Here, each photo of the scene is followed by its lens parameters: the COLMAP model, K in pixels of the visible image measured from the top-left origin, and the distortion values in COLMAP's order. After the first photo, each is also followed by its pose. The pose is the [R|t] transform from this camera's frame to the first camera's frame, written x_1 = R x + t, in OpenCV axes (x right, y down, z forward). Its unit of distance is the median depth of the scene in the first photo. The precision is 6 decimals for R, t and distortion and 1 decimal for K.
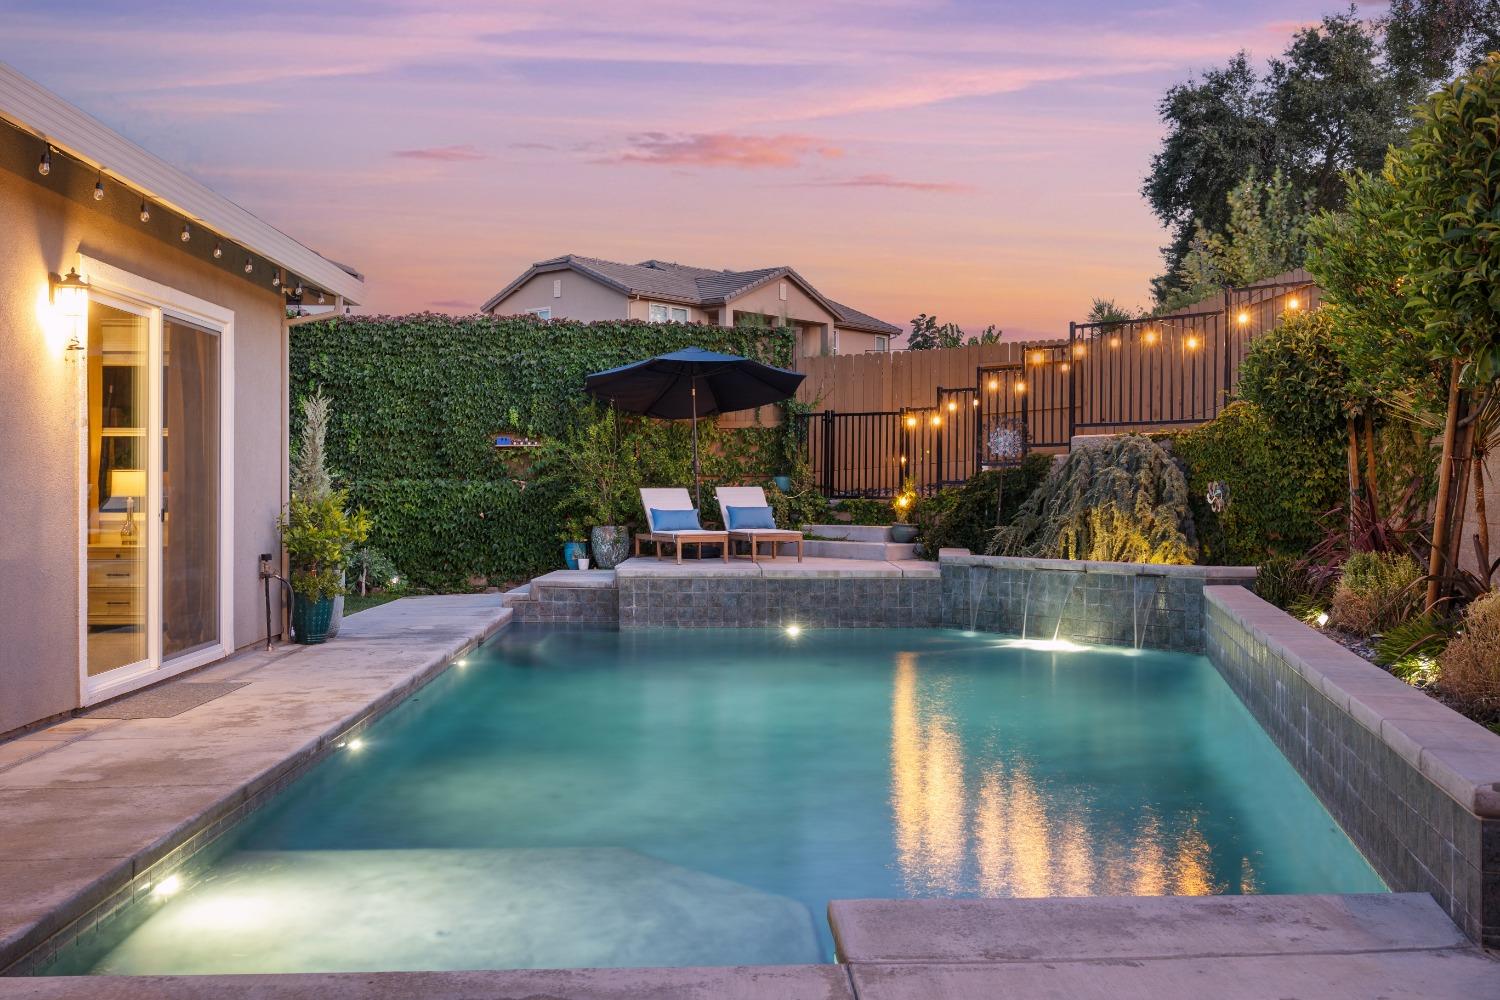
lens RADIAL K [[1490.1, 0, 750.0], [0, 1490.1, 500.0], [0, 0, 1]] dist [-0.002091, 0.001244]
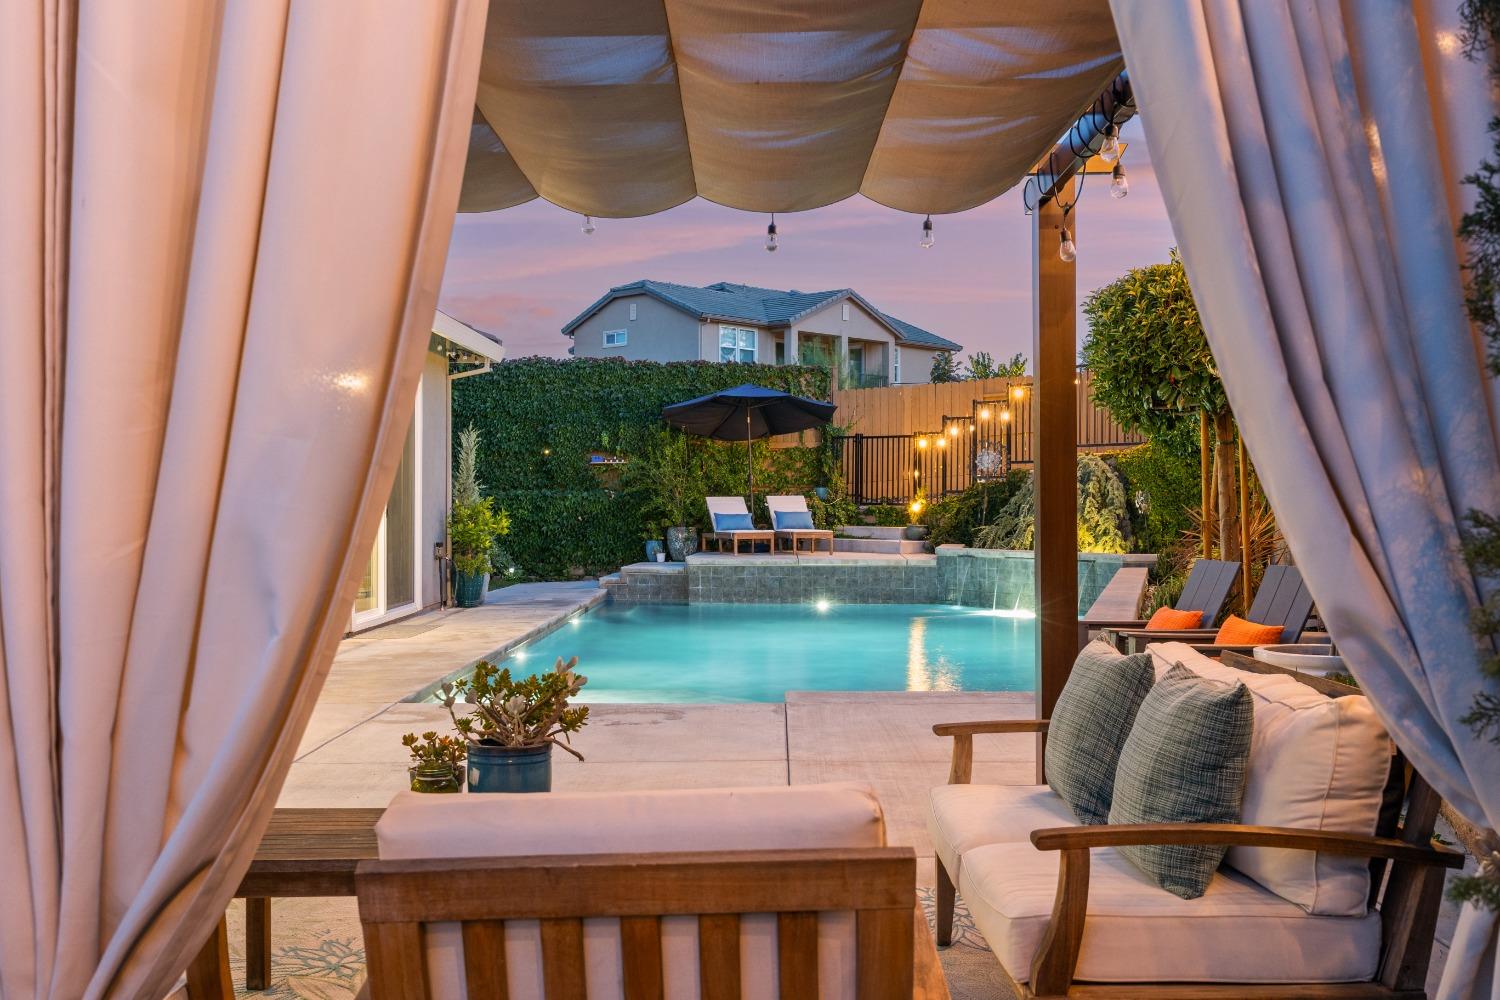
lens RADIAL K [[1490.1, 0, 750.0], [0, 1490.1, 500.0], [0, 0, 1]] dist [-0.002091, 0.001244]
pose [[0.998824, -0.000661, -0.048474, 0.024854], [0.000298, 0.999972, -0.007491, 0.004338], [0.048478, 0.007467, 0.998796, -0.257373]]
